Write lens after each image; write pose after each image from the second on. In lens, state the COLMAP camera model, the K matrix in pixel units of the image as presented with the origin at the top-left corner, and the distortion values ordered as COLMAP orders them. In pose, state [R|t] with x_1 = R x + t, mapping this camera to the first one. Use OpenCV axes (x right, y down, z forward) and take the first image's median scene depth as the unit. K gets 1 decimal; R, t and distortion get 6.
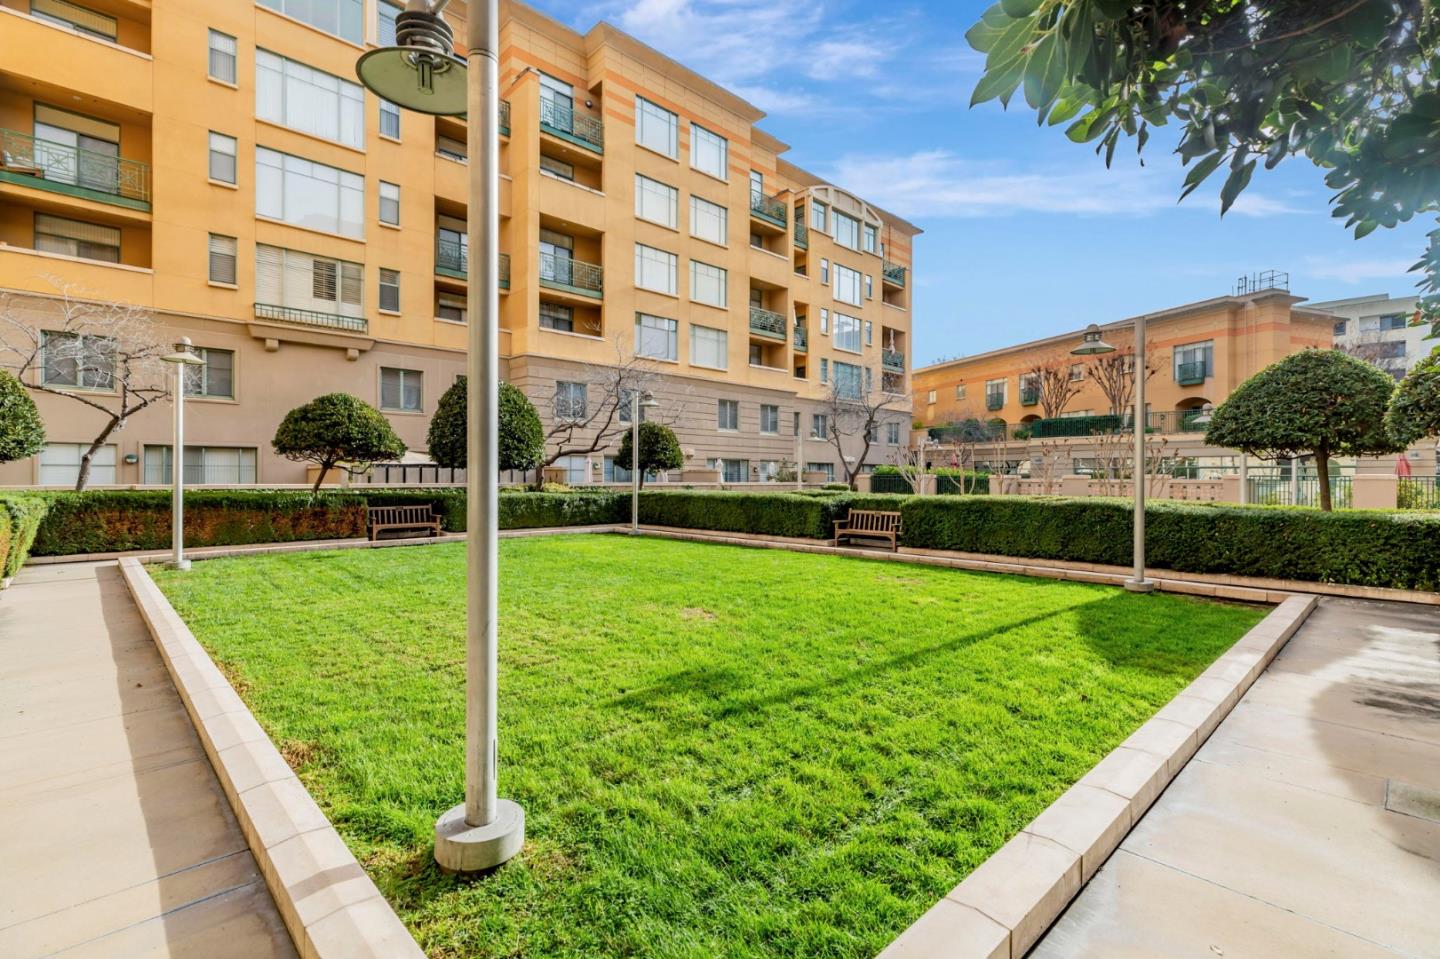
lens RADIAL K [[667.9, 0, 725.2], [0, 667.9, 475.0], [0, 0, 1]] dist [0.002609, 0.000531]
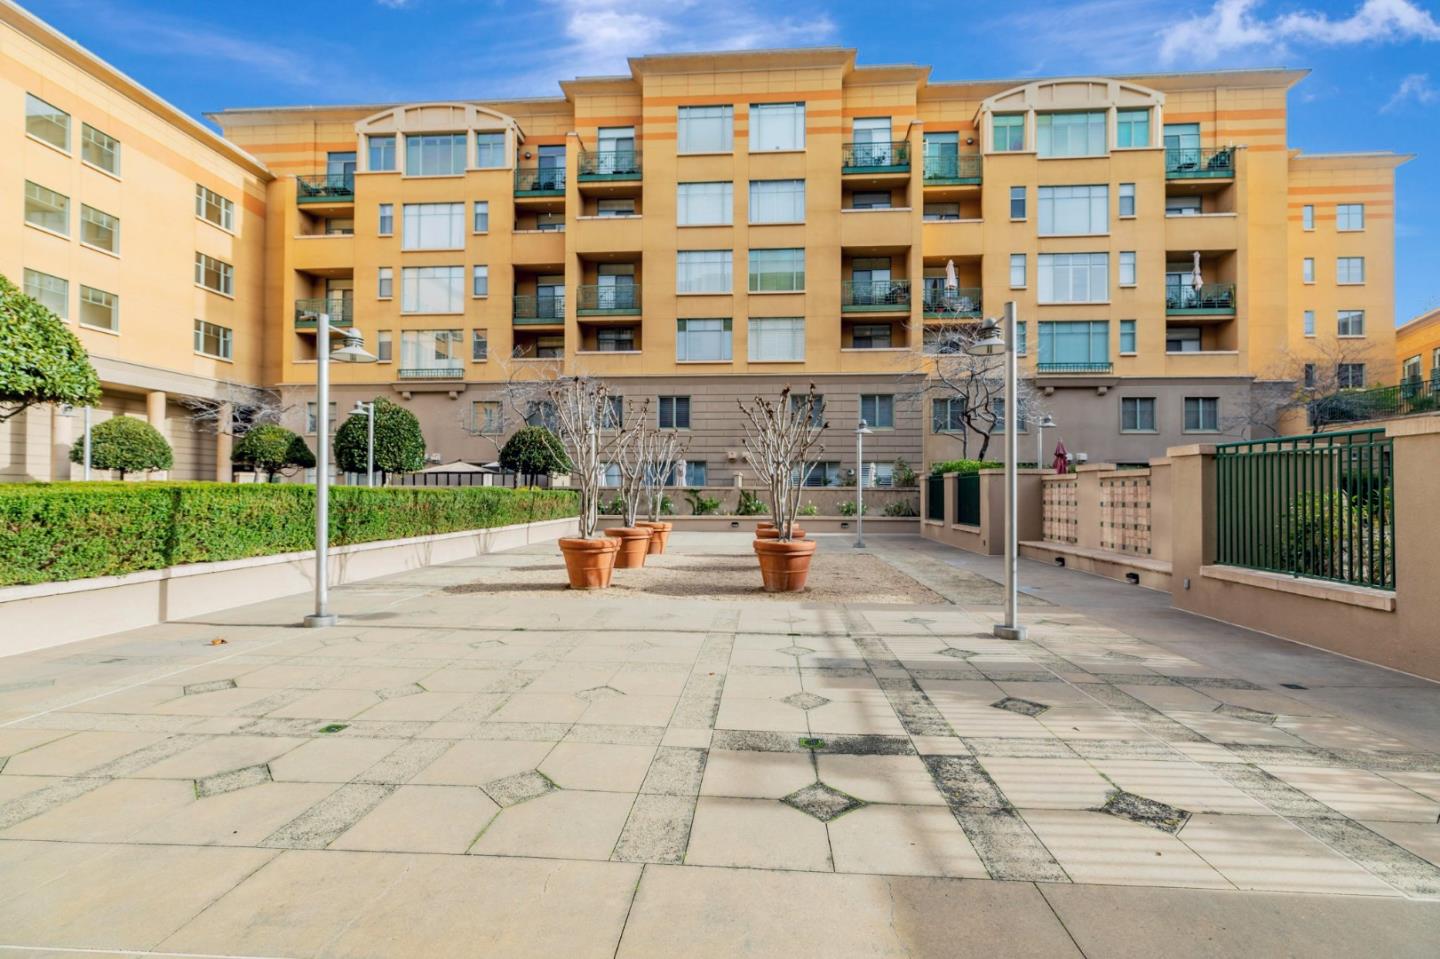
lens RADIAL K [[603.3, 0, 724.3], [0, 603.3, 473.3], [0, 0, 1]] dist [0.007969, 0.000062]
pose [[0.672923, -0.018295, -0.739486, 0.569090], [0.002343, 0.999742, -0.022601, 0.010329], [0.739709, 0.013476, 0.672792, 0.424802]]
